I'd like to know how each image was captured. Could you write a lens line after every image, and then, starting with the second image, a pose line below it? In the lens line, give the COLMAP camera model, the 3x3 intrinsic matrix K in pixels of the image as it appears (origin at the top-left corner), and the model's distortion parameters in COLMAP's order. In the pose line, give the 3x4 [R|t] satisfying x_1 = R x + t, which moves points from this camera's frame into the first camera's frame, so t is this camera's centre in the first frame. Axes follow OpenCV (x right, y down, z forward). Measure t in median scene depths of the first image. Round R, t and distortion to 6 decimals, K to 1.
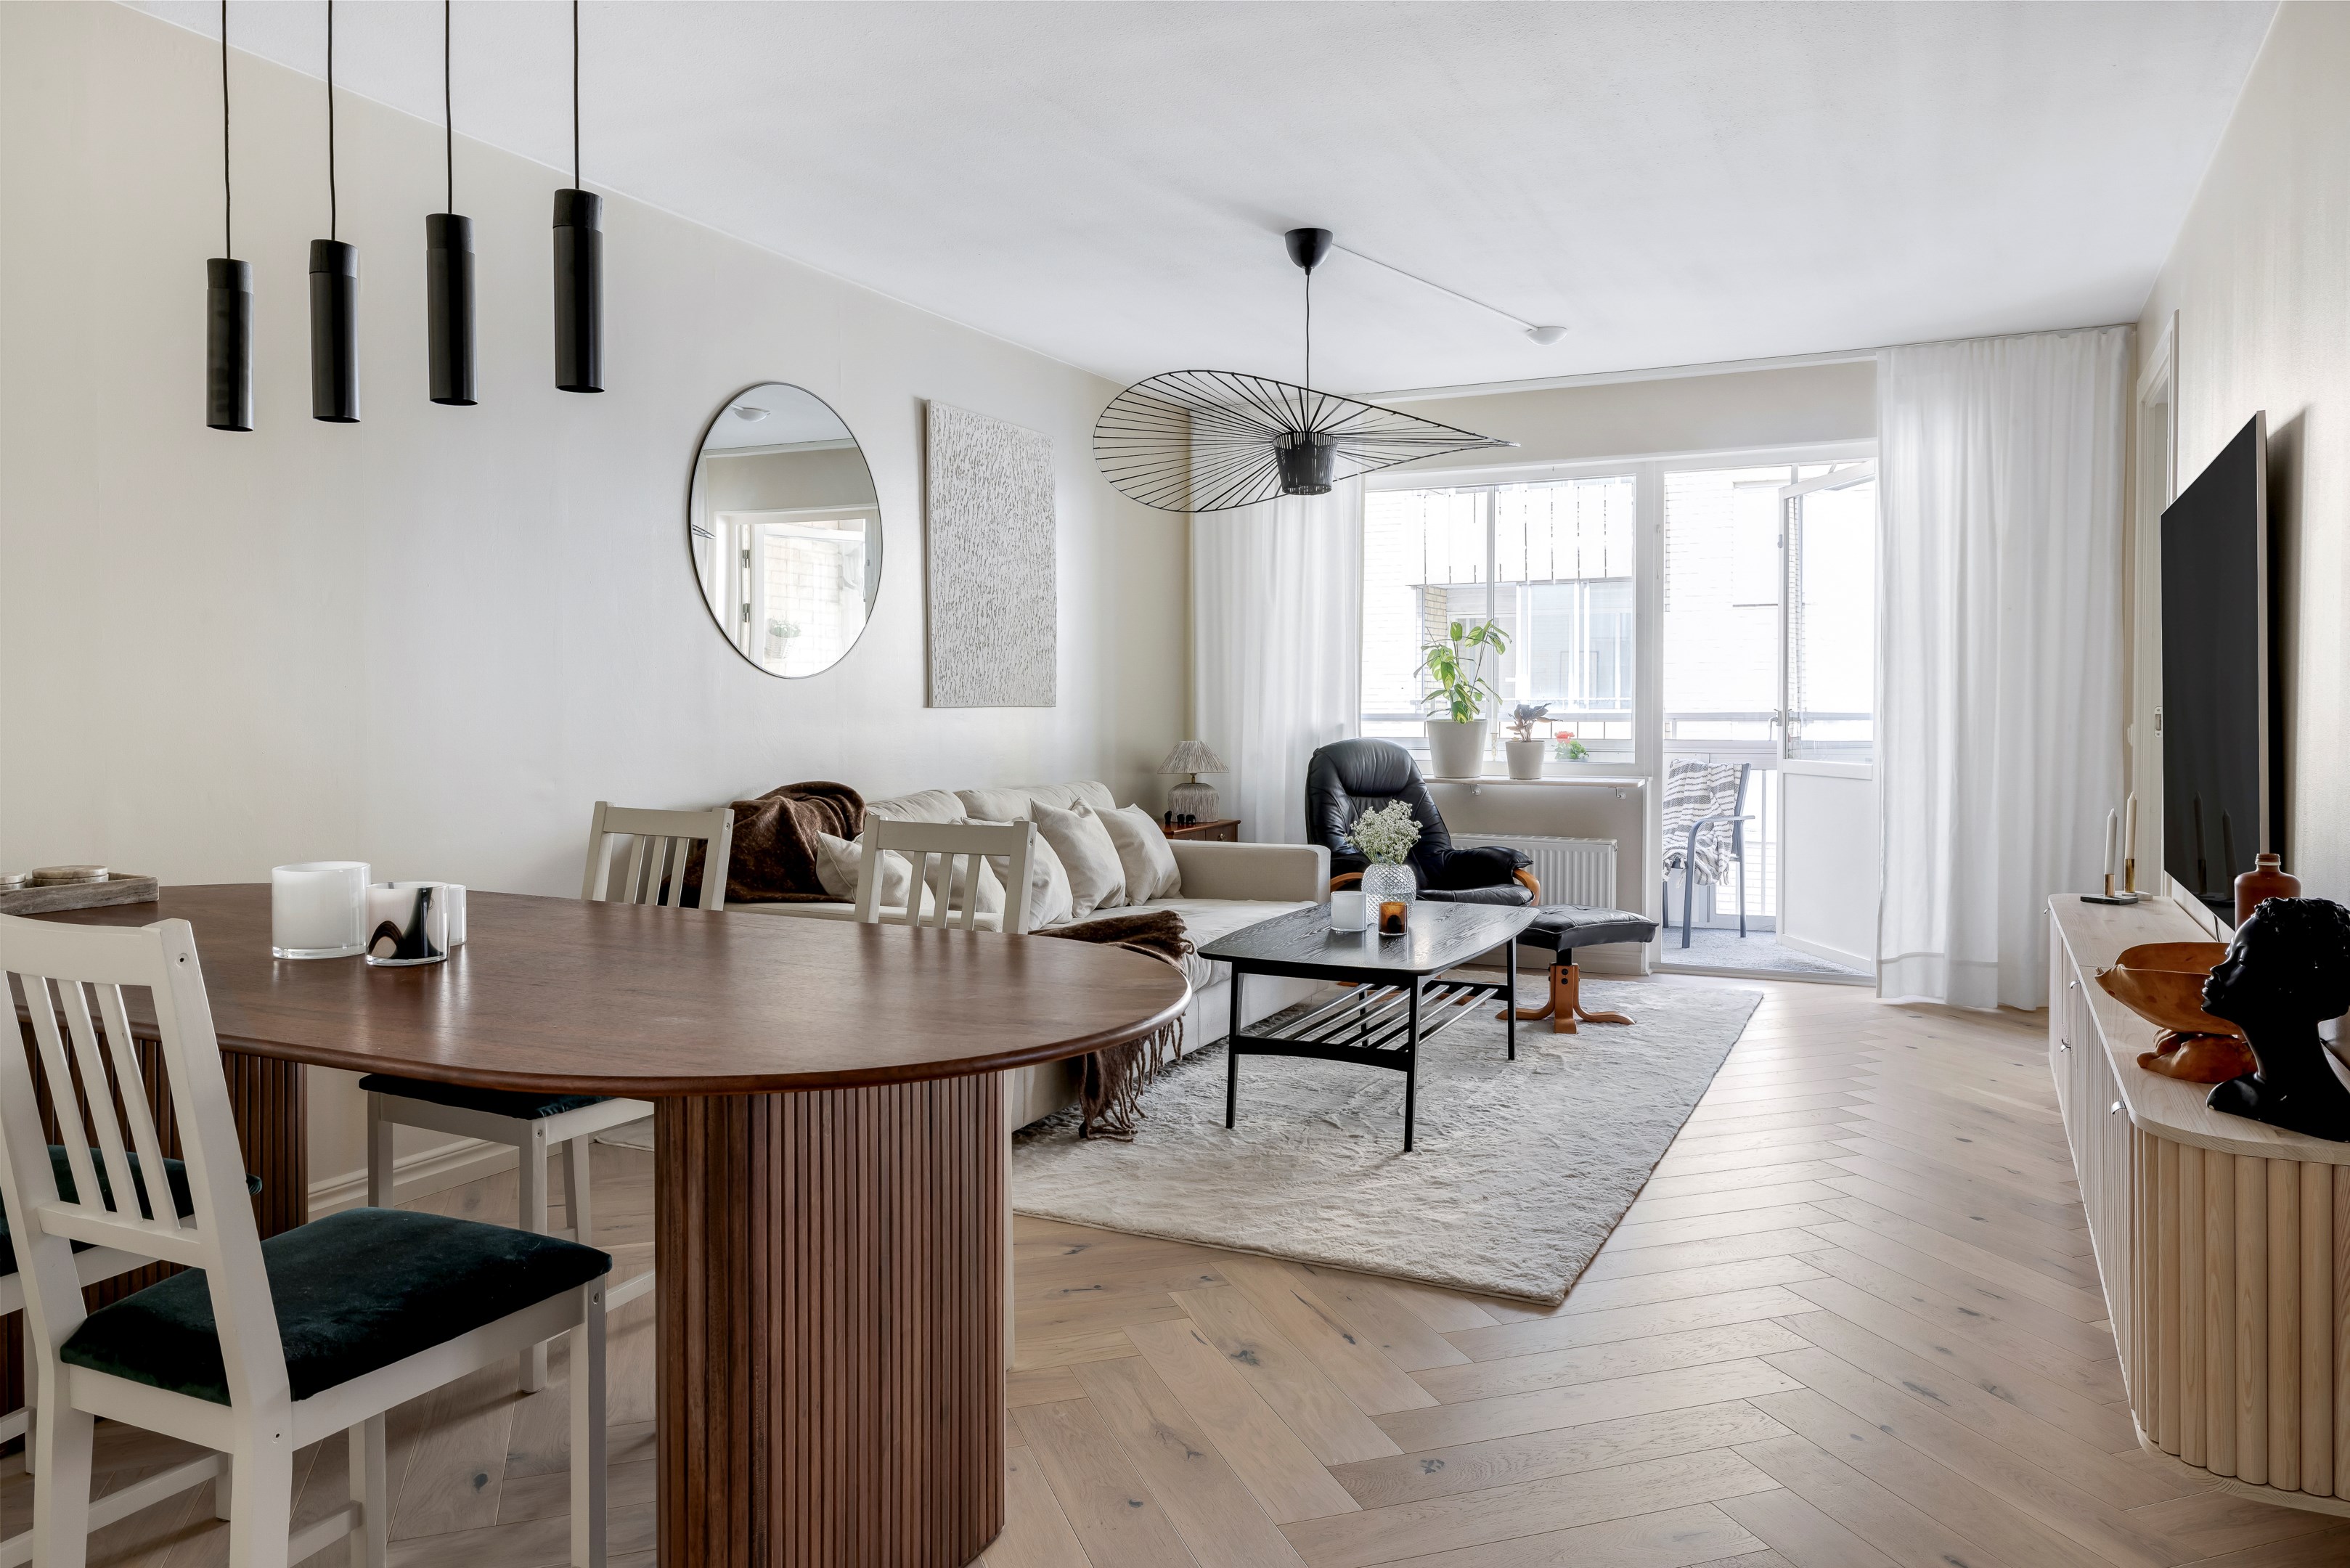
lens RADIAL K [[1578.1, 0, 1199.5], [0, 1578.1, 751.2], [0, 0, 1]] dist [-0.003148, 0.001357]
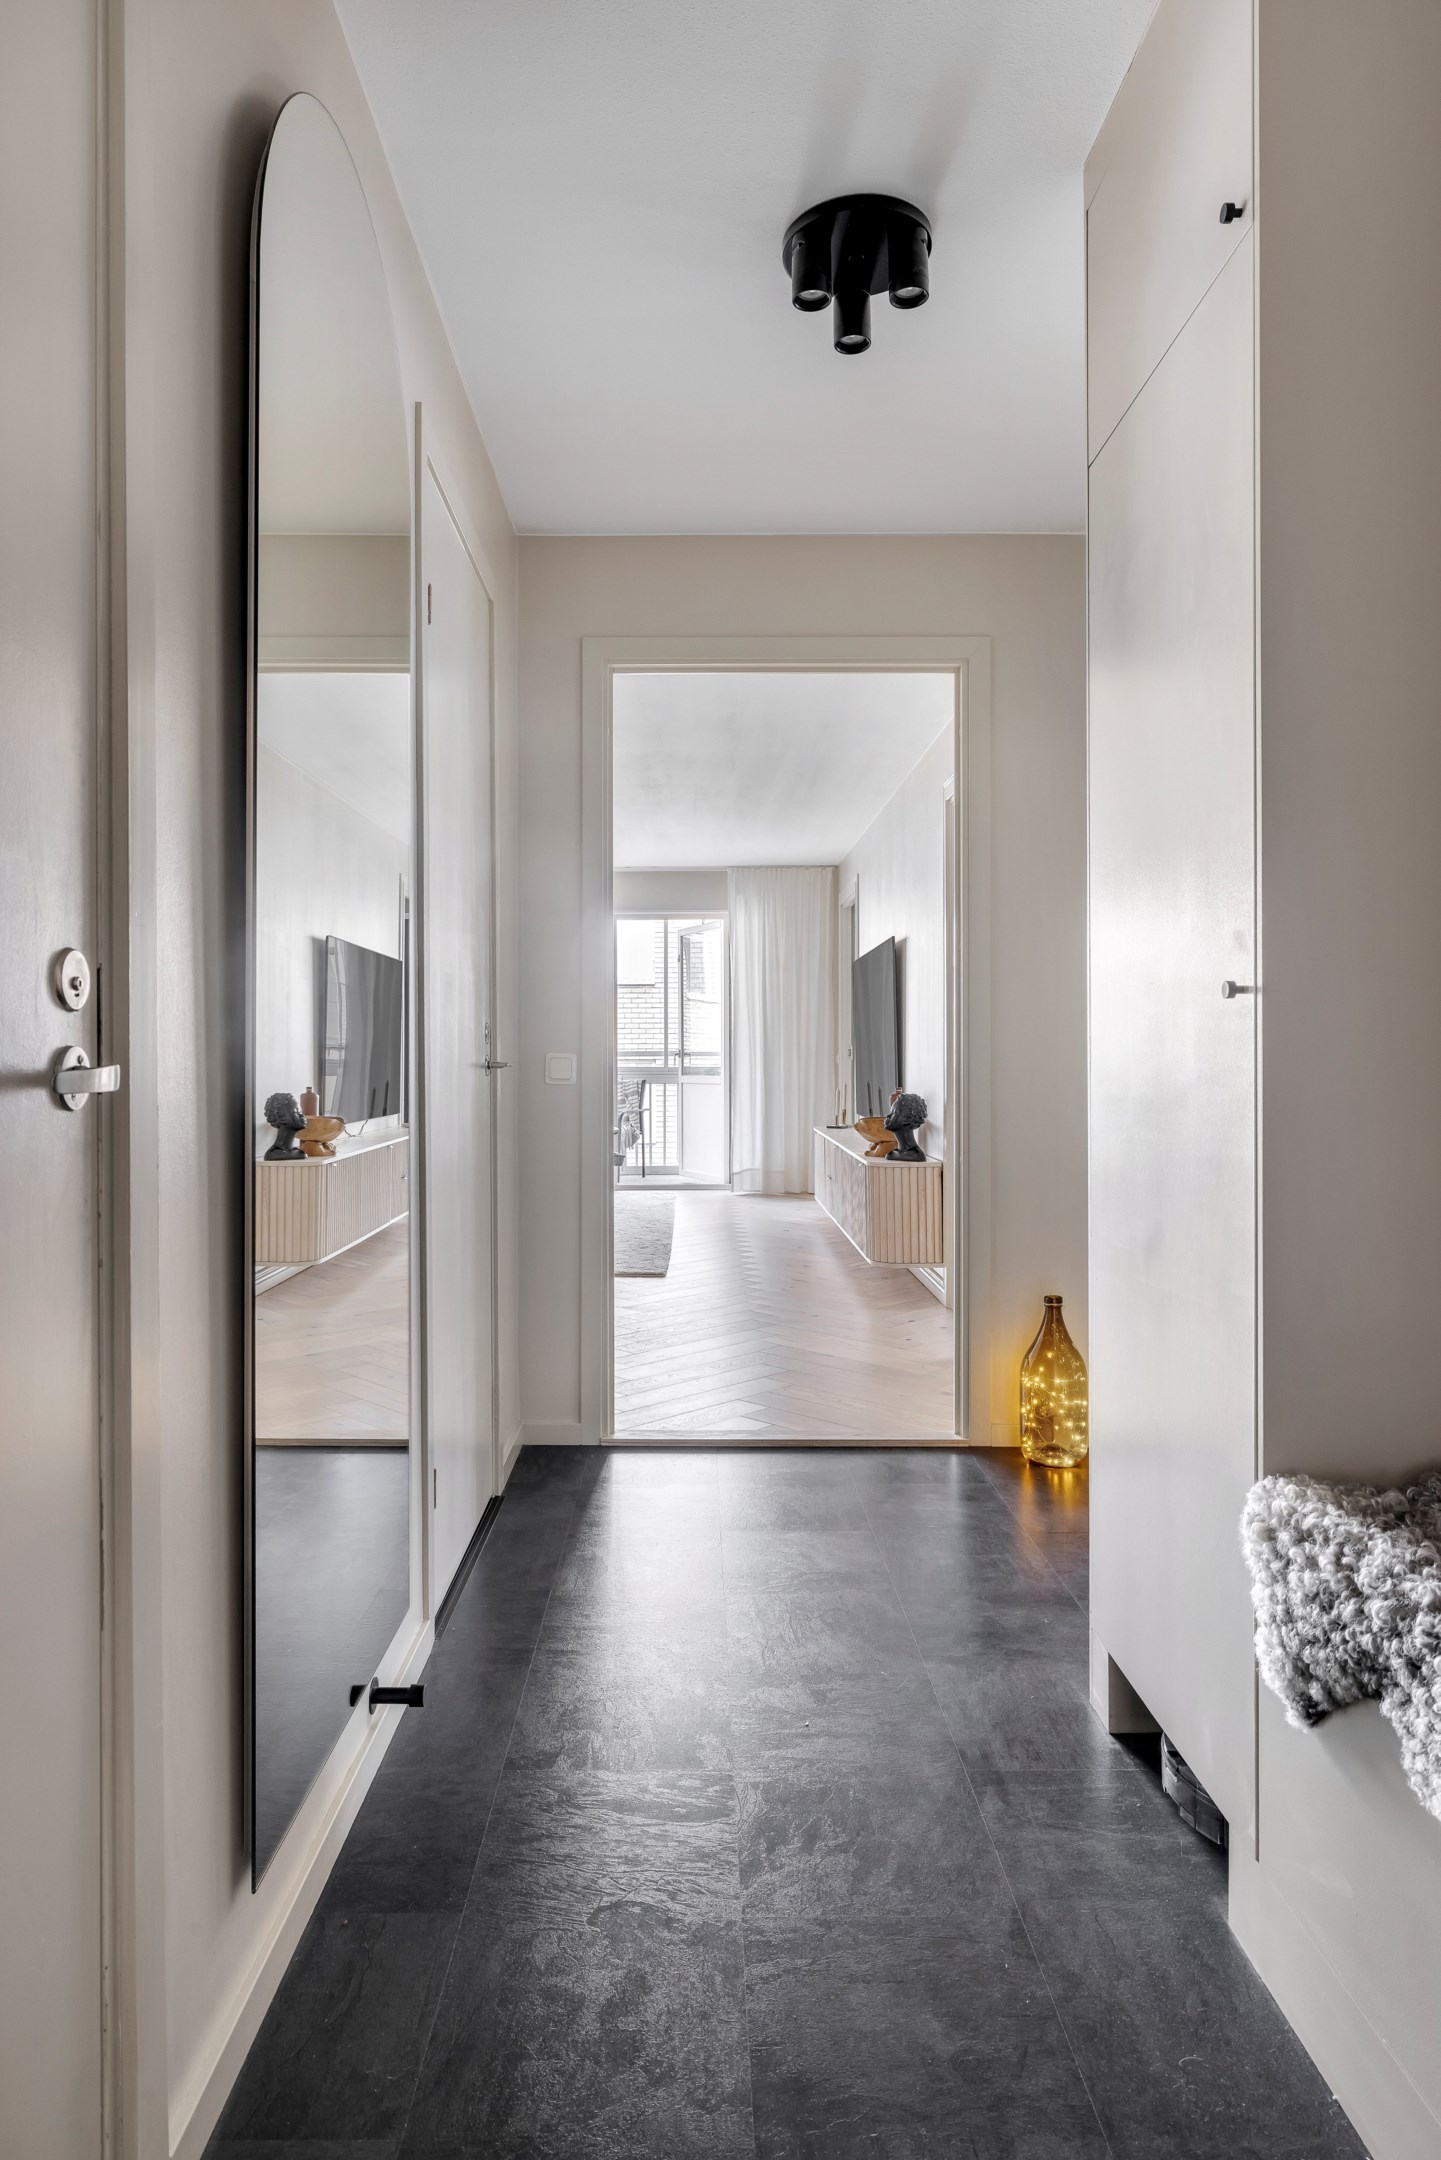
lens RADIAL K [[1295.6, 0, 720.5], [0, 1295.6, 1080.0], [0, 0, 1]] dist [-0.000124, 0.000263]
pose [[0.891055, -0.006561, 0.453849, -0.343756], [0.011746, 0.999894, -0.008607, 0.030989], [-0.453744, 0.013000, 0.891037, -0.485969]]
